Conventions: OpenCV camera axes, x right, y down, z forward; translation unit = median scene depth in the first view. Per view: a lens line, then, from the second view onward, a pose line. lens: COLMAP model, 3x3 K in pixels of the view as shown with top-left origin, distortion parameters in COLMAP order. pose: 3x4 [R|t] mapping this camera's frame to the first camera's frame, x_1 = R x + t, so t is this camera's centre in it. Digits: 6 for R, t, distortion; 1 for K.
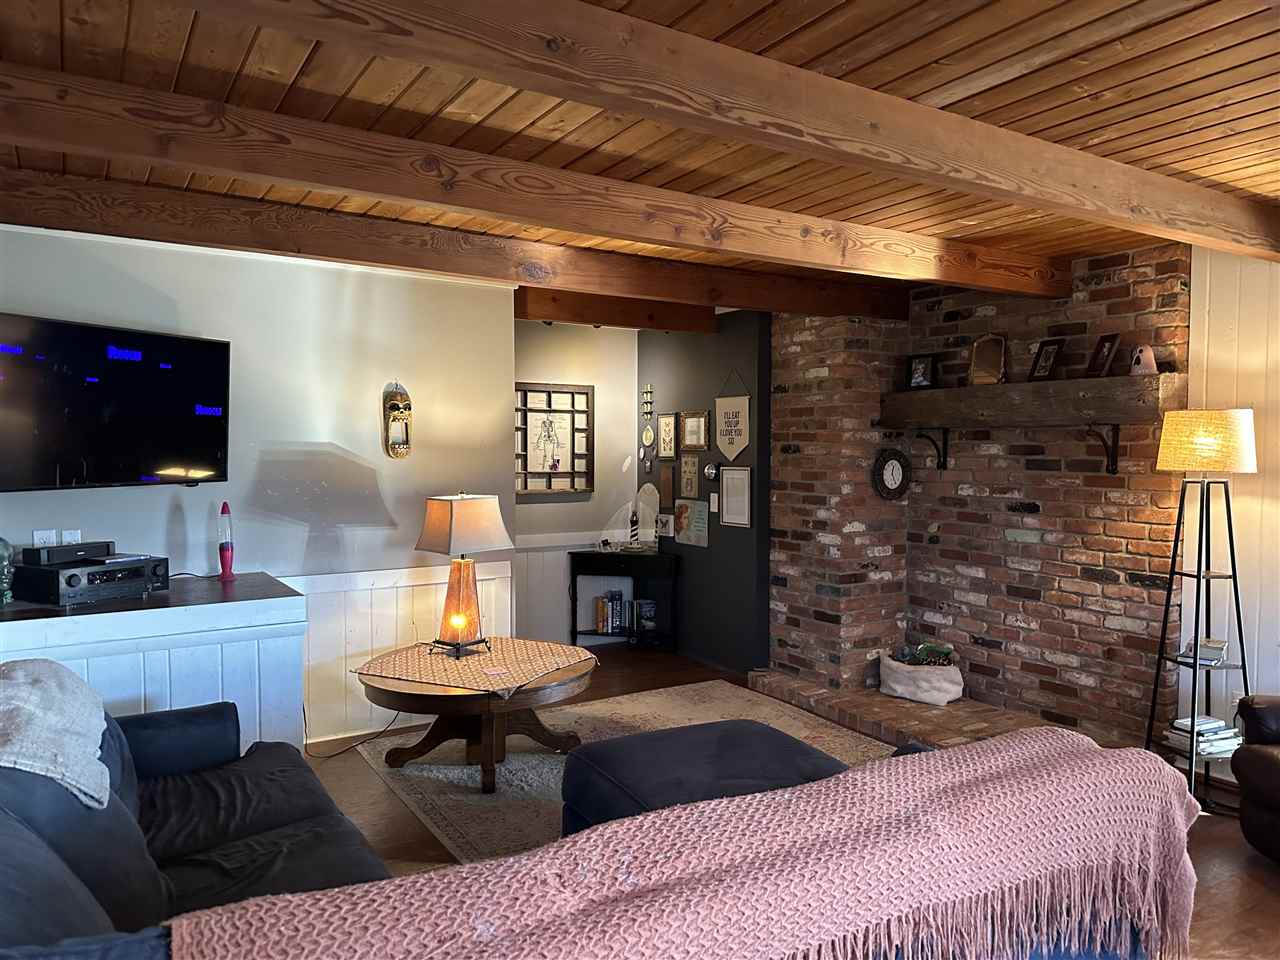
lens RADIAL K [[900.5, 0, 629.8], [0, 900.5, 491.3], [0, 0, 1]] dist [0.060448, -0.066141]
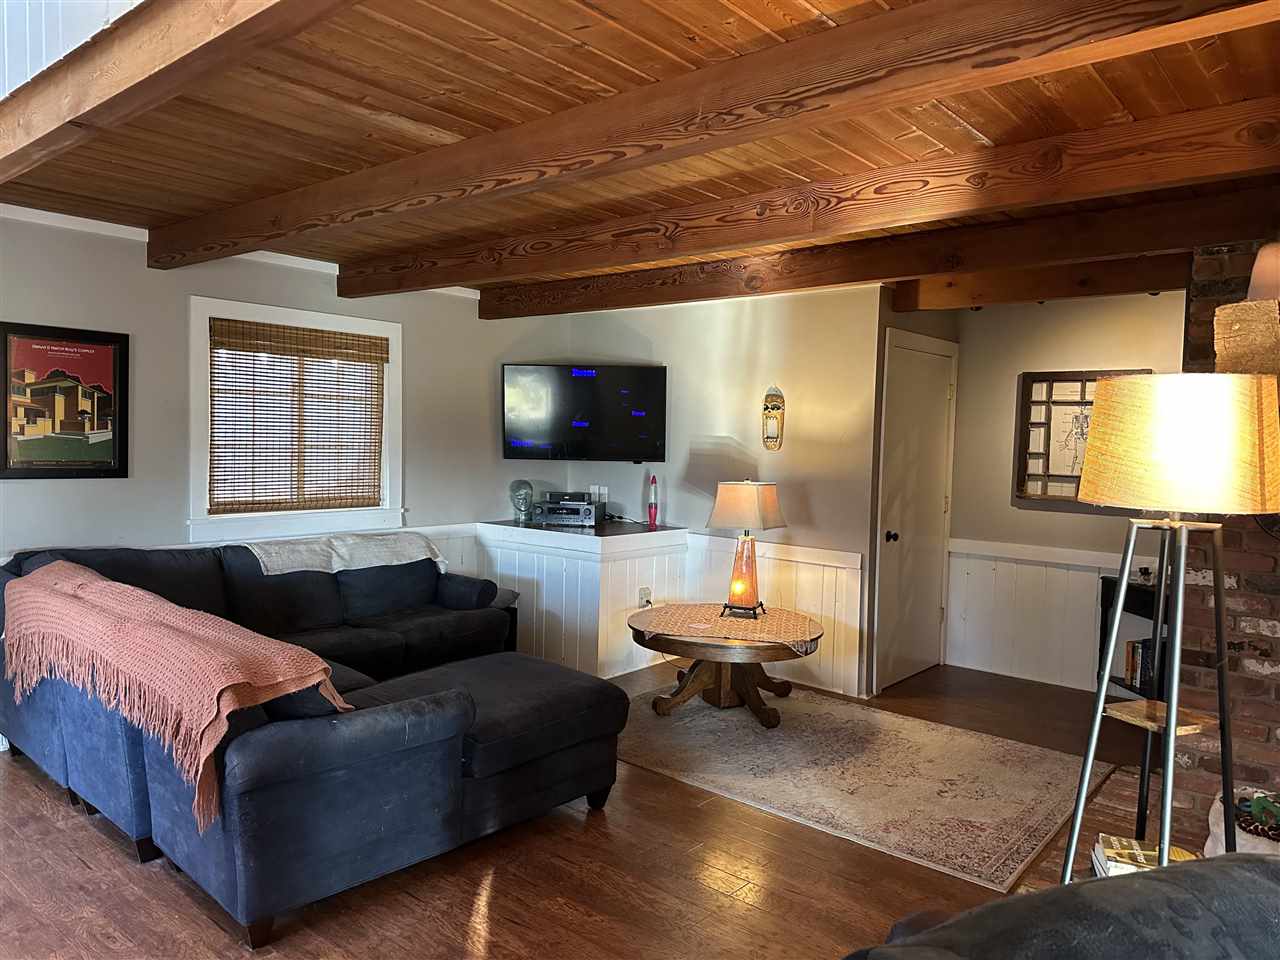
lens RADIAL K [[900.5, 0, 643.9], [0, 900.5, 480.1], [0, 0, 1]] dist [0.060448, -0.066141]
pose [[0.304175, 0.054513, -0.951055, 0.819186], [-0.067206, 0.997102, 0.035658, -0.027847], [0.950242, 0.053070, 0.306957, 0.480711]]
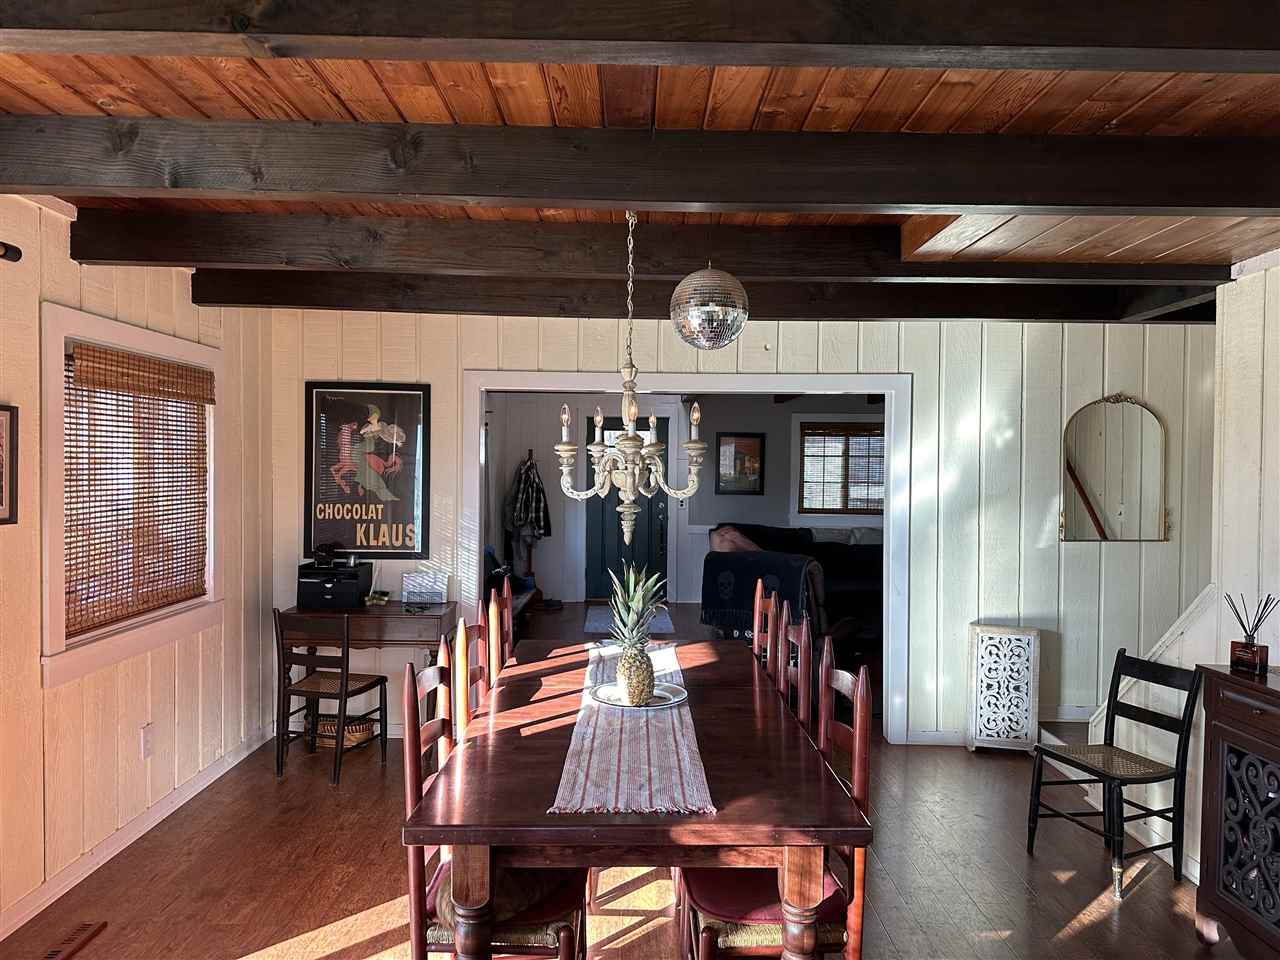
lens RADIAL K [[900.5, 0, 643.1], [0, 900.5, 475.1], [0, 0, 1]] dist [0.060448, -0.066141]
pose [[-0.521647, 0.005729, -0.853142, 1.699717], [-0.048237, 0.998180, 0.036197, -0.070328], [0.851797, 0.060035, -0.520421, 1.107149]]
